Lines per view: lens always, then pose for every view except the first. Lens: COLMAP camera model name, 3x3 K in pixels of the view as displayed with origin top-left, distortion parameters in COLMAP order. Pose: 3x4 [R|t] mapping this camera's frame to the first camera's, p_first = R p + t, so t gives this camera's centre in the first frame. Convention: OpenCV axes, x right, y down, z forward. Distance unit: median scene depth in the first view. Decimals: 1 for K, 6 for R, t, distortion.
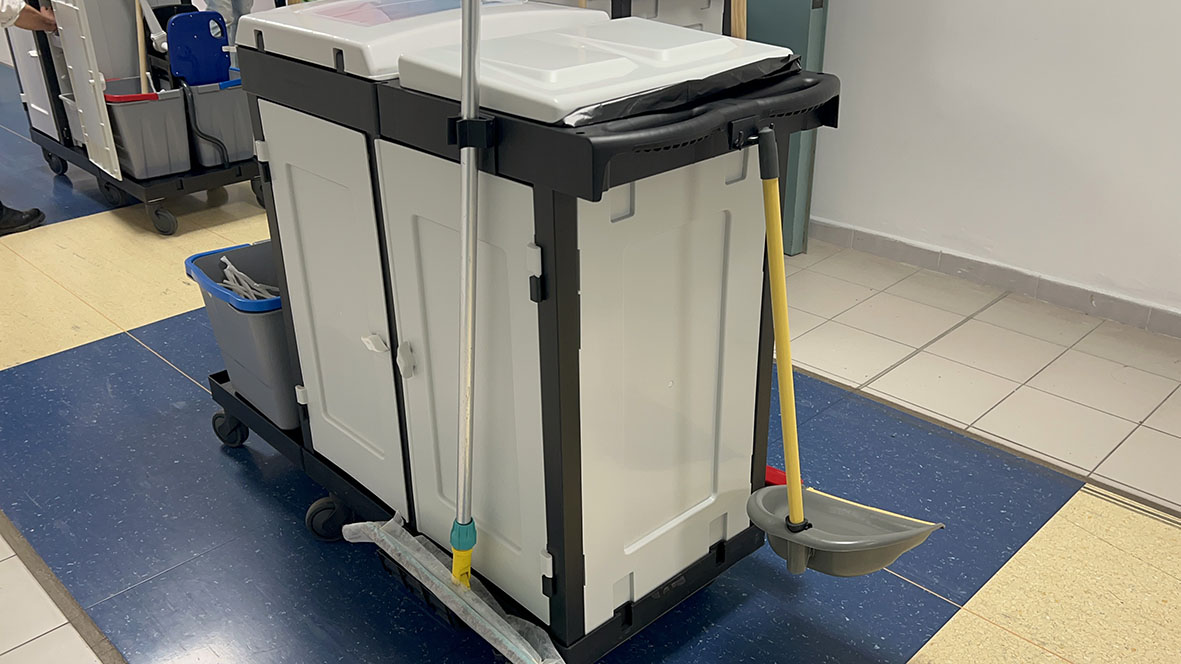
lens RADIAL K [[1017.5, 0, 619.6], [0, 1017.5, 331.6], [0, 0, 1]] dist [0.094342, 0.001953]
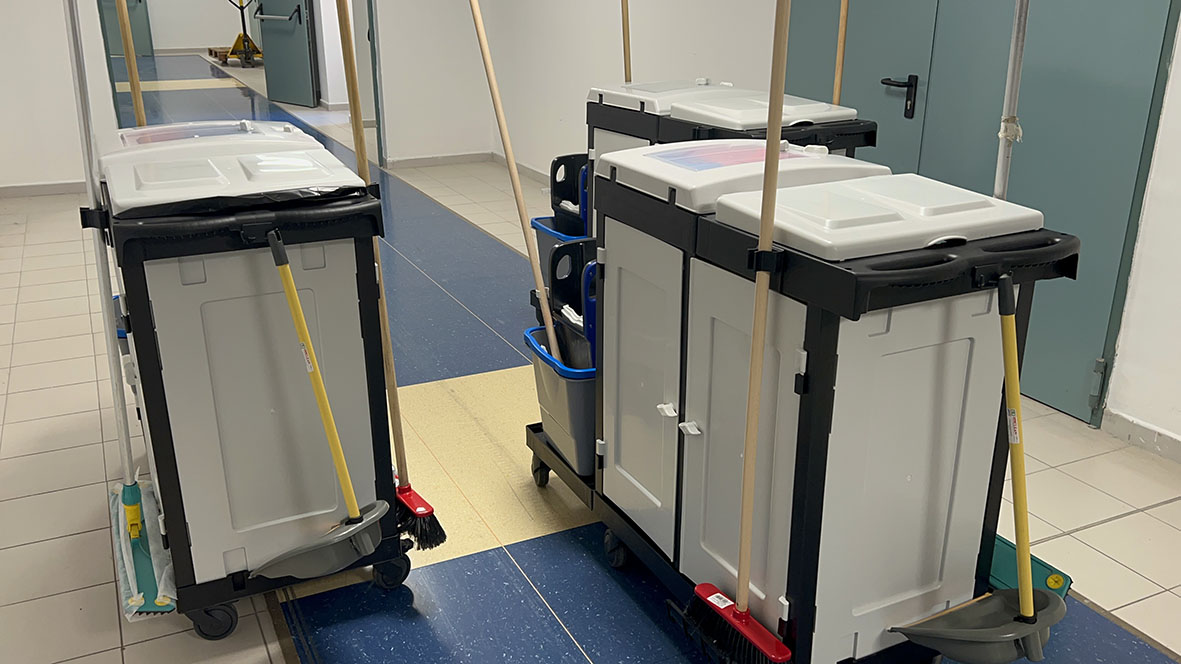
lens RADIAL K [[1017.5, 0, 619.6], [0, 1017.5, 331.6], [0, 0, 1]] dist [0.094342, 0.001953]
pose [[0.960695, 0.106127, -0.256520, 0.020969], [-0.130274, 0.988326, -0.079000, 0.024626], [0.245141, 0.109313, 0.963305, -0.283833]]
